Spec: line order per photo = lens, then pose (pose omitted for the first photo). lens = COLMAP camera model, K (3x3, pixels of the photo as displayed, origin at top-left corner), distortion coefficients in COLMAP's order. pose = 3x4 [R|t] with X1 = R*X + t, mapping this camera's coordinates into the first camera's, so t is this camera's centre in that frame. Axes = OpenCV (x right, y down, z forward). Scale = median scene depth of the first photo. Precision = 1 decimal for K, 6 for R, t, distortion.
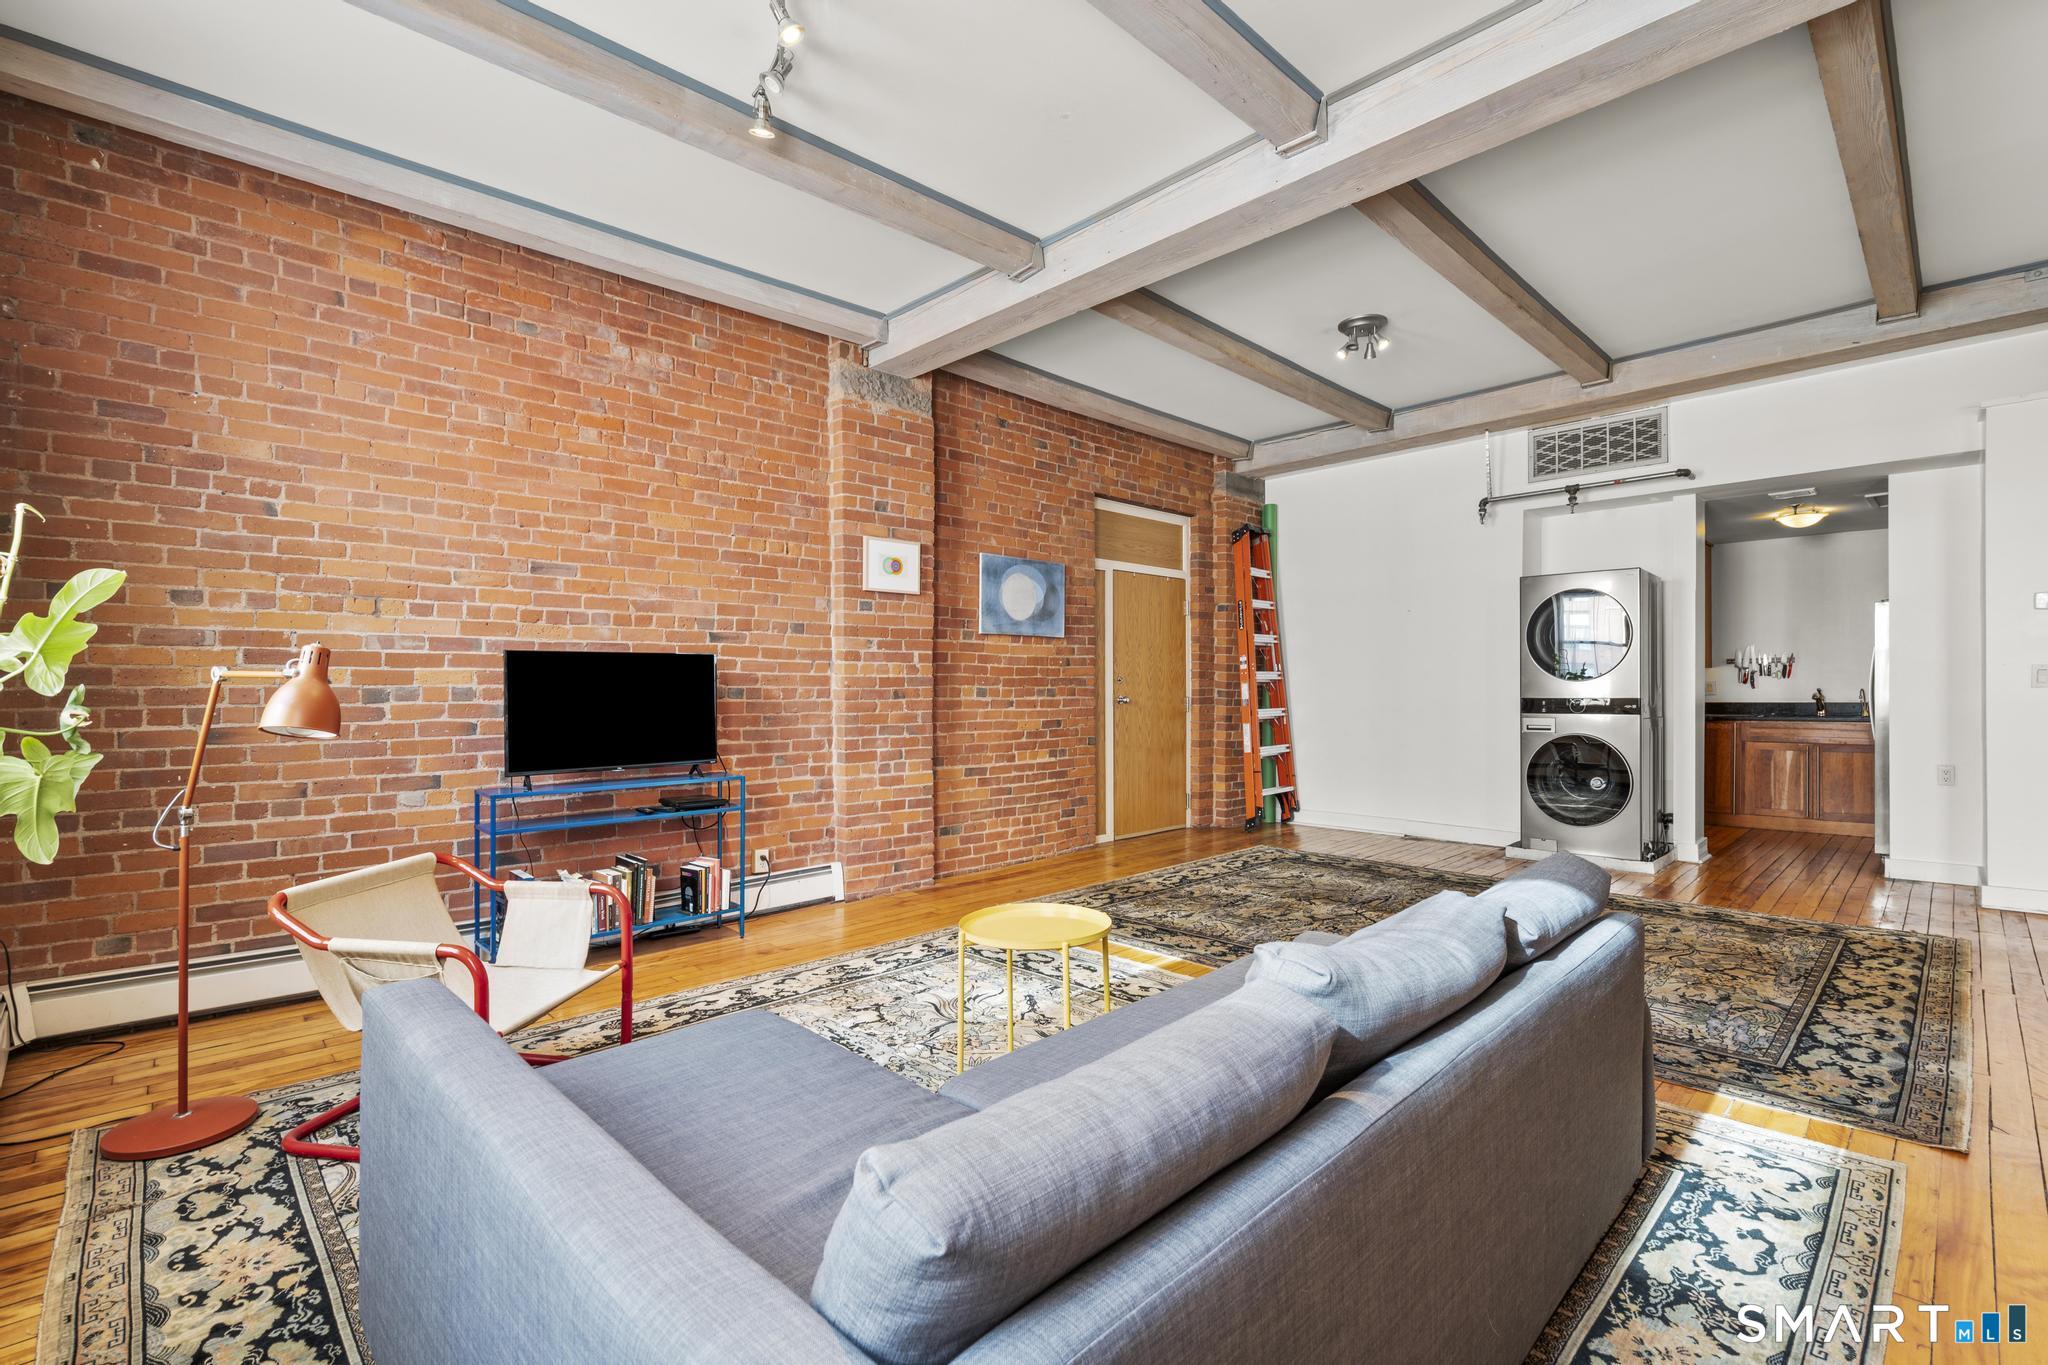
lens RADIAL K [[915.4, 0, 1021.9], [0, 915.4, 688.6], [0, 0, 1]] dist [-0.009127, 0.004132]
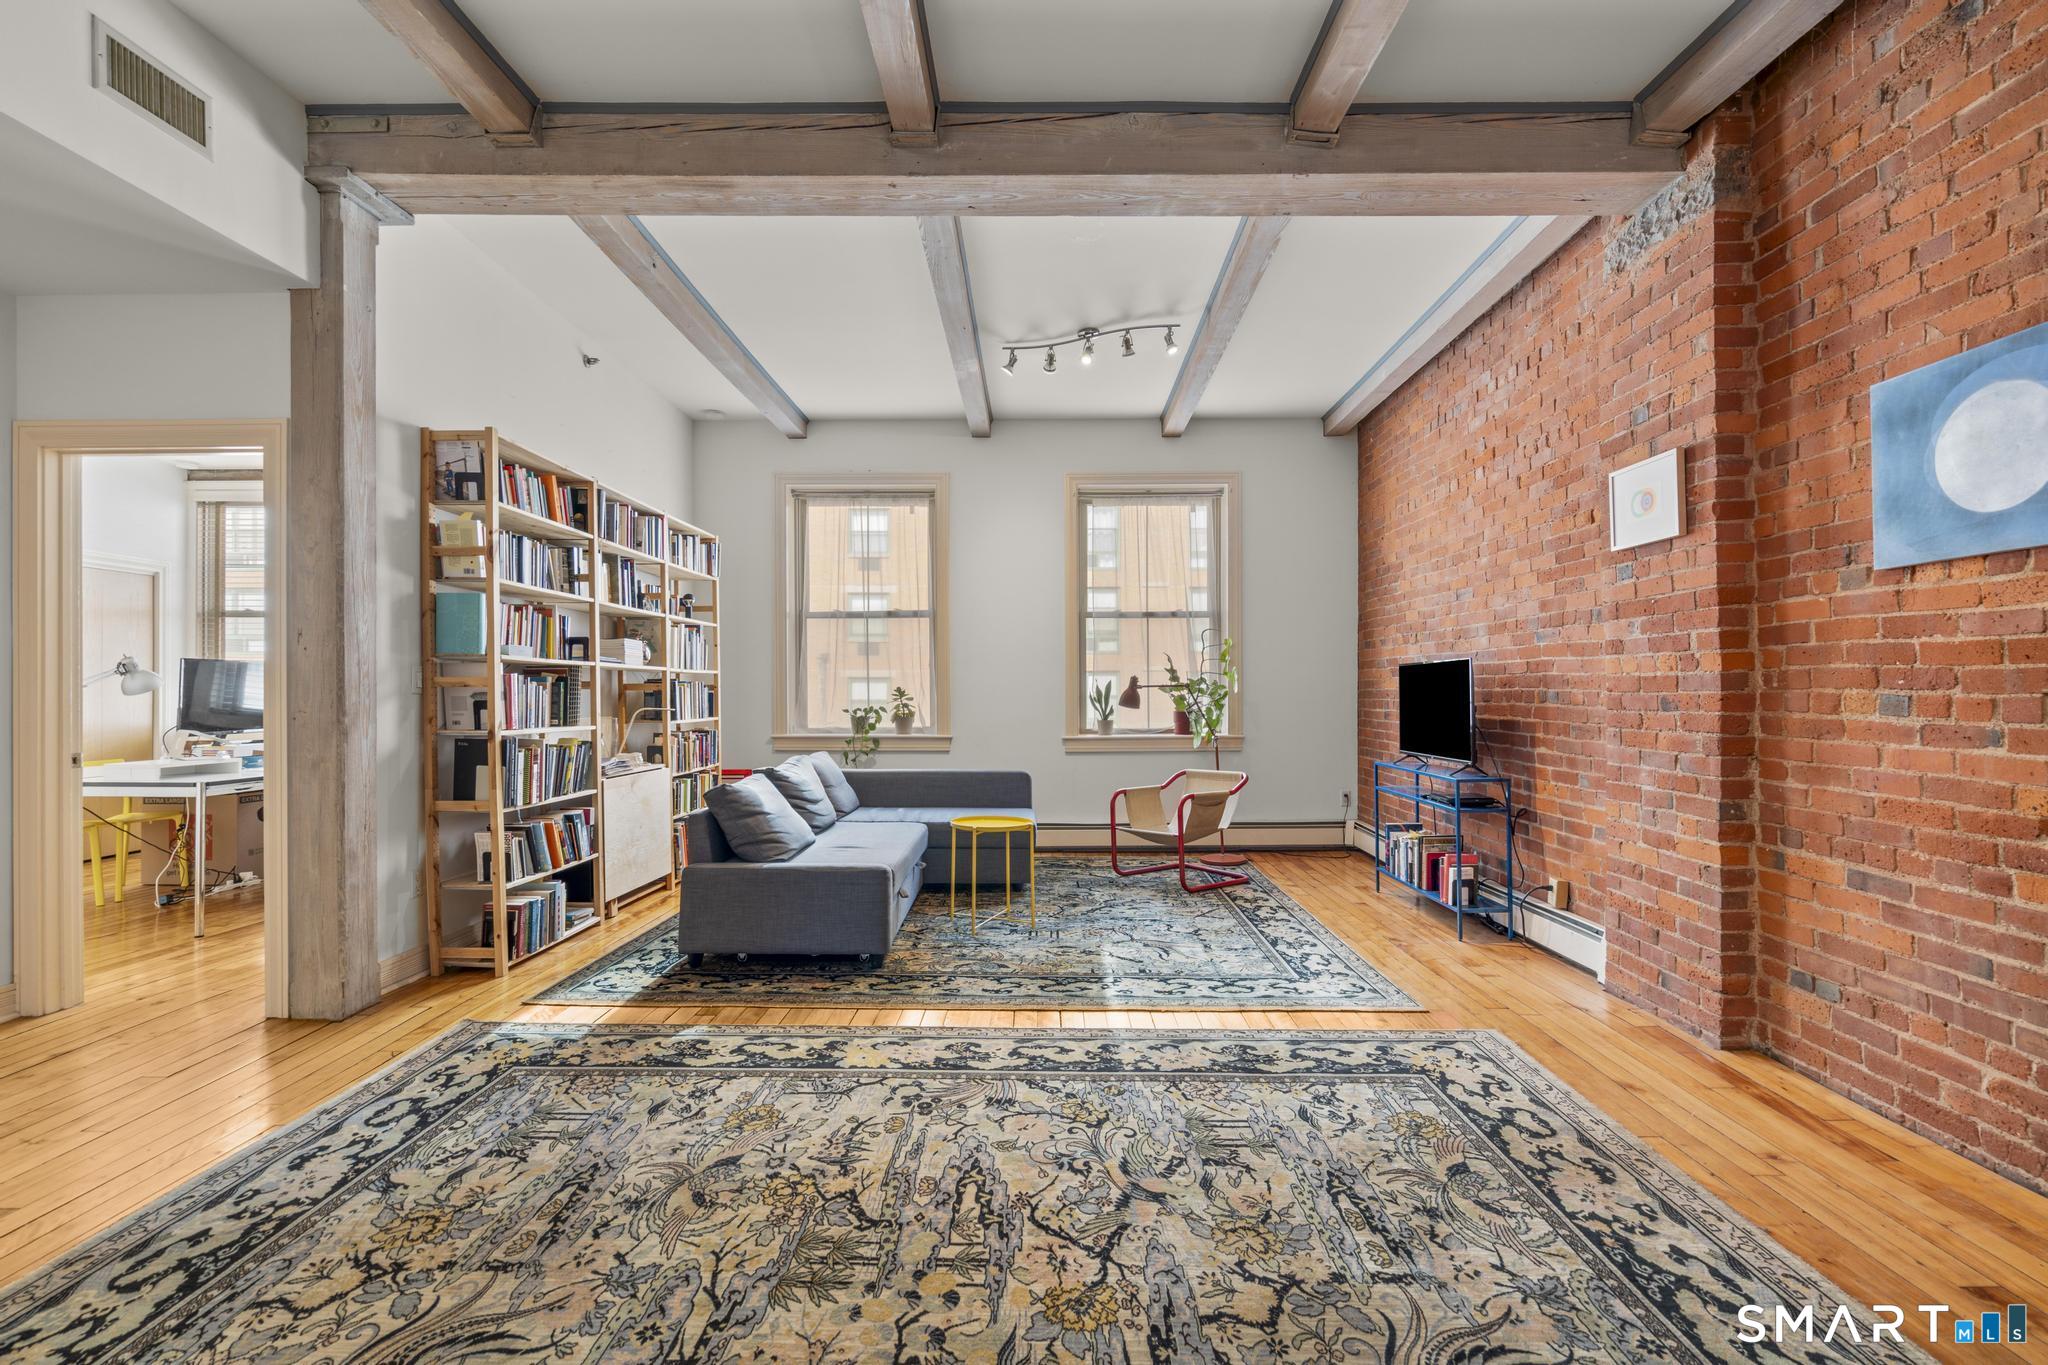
lens RADIAL K [[915.4, 0, 1022.1], [0, 915.4, 690.0], [0, 0, 1]] dist [-0.009127, 0.004132]
pose [[-0.708174, 0.005401, -0.706018, 0.626947], [0.003614, 0.999985, 0.004024, -0.007151], [0.706029, 0.000298, -0.708183, 1.162924]]
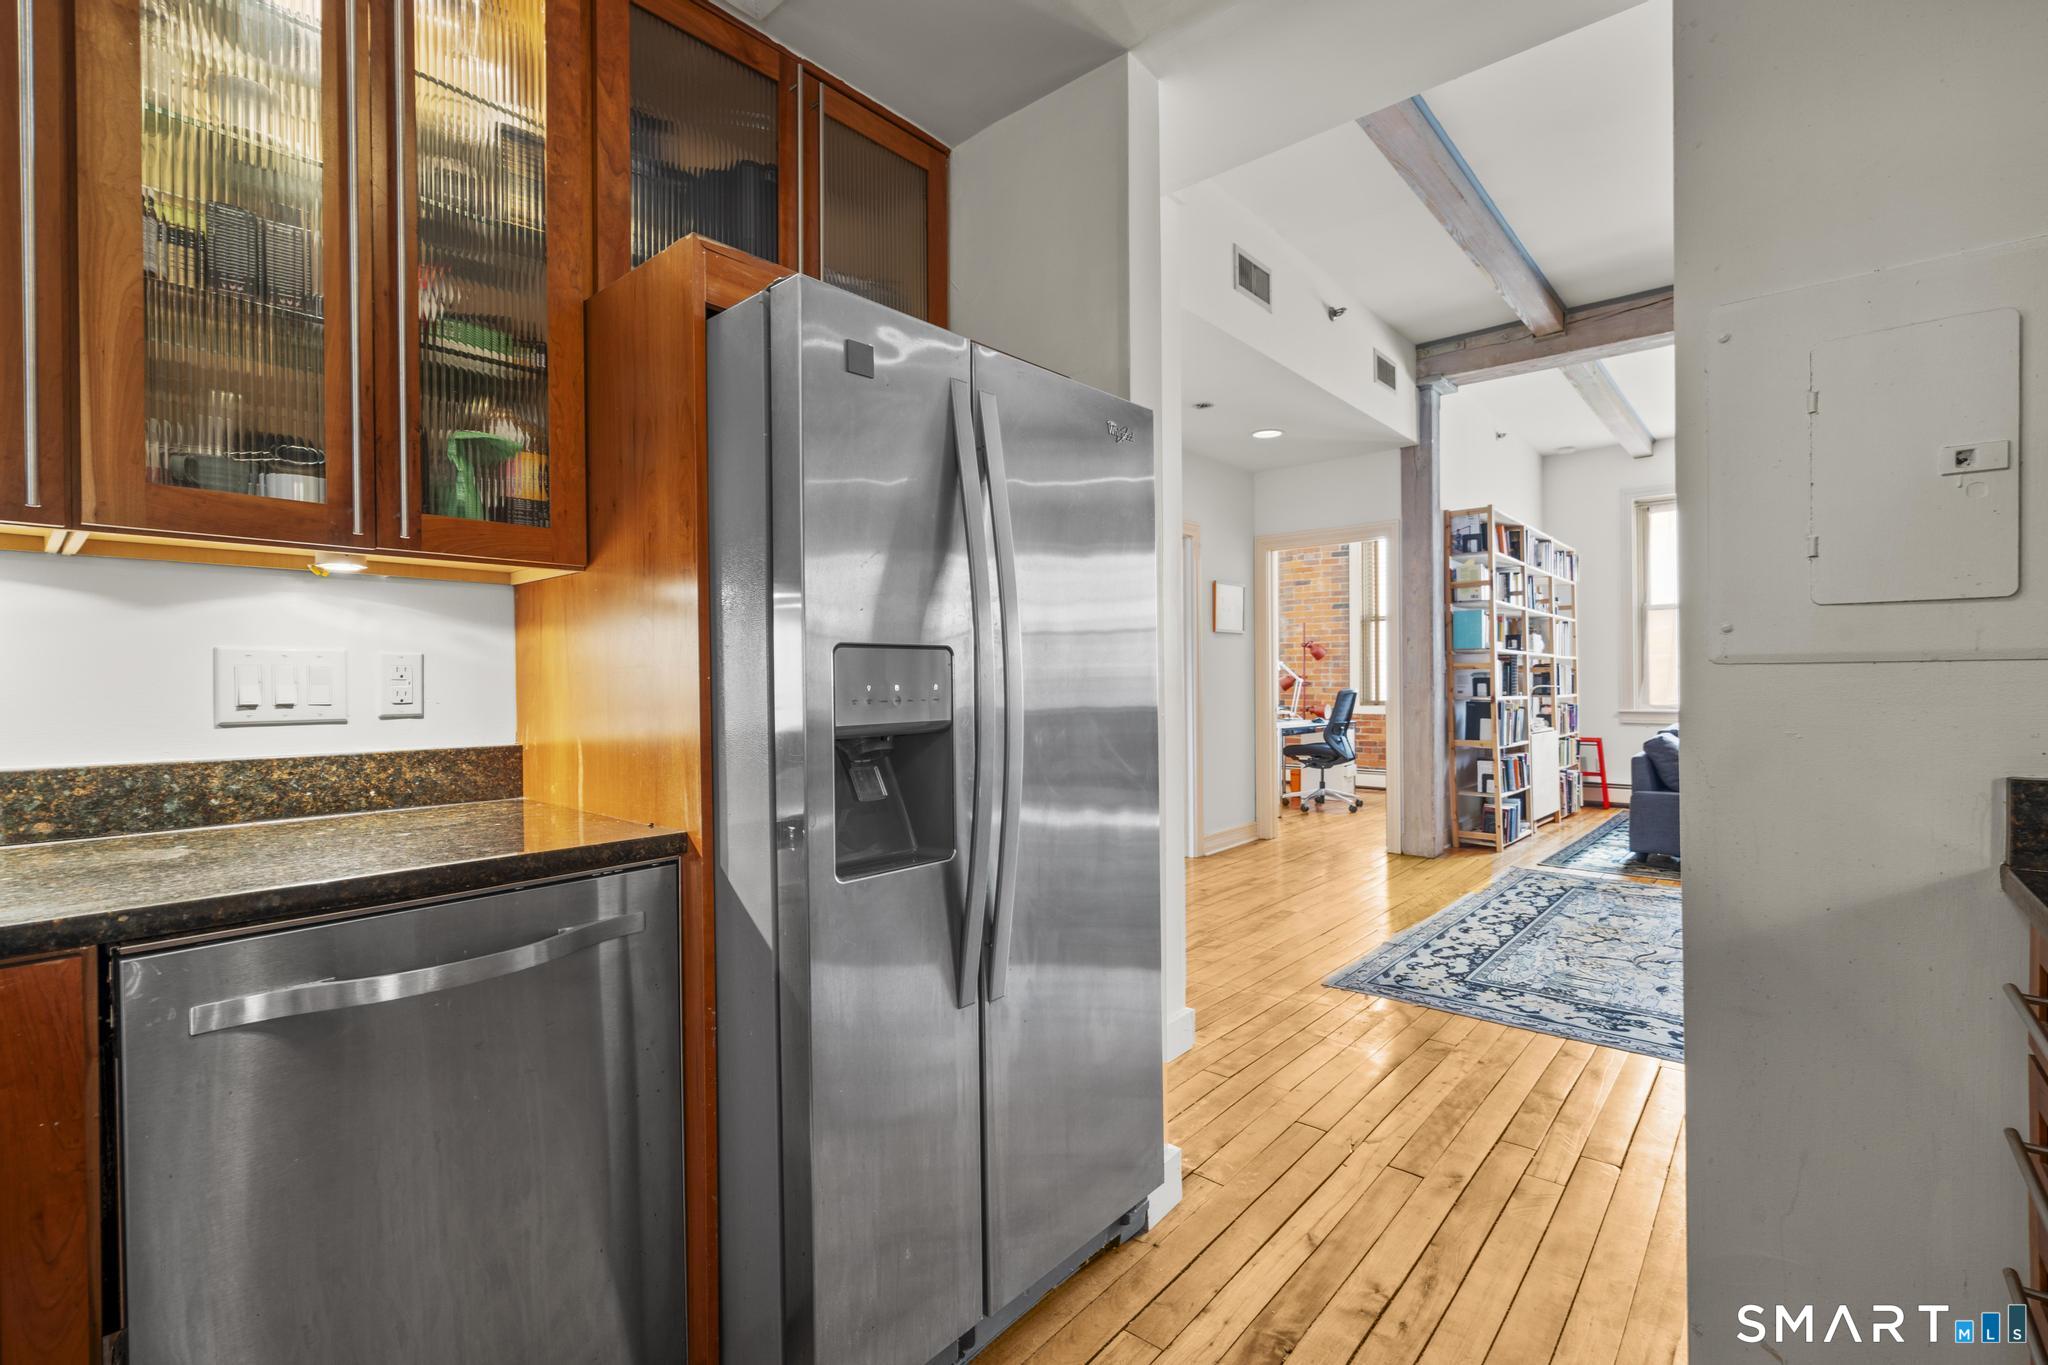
lens RADIAL K [[915.4, 0, 1022.4], [0, 915.4, 689.9], [0, 0, 1]] dist [-0.009127, 0.004132]
pose [[-0.996196, 0.013361, -0.086114, 1.112359], [0.012712, 0.999887, 0.008083, 0.001522], [0.086213, 0.006958, -0.996252, 1.451439]]
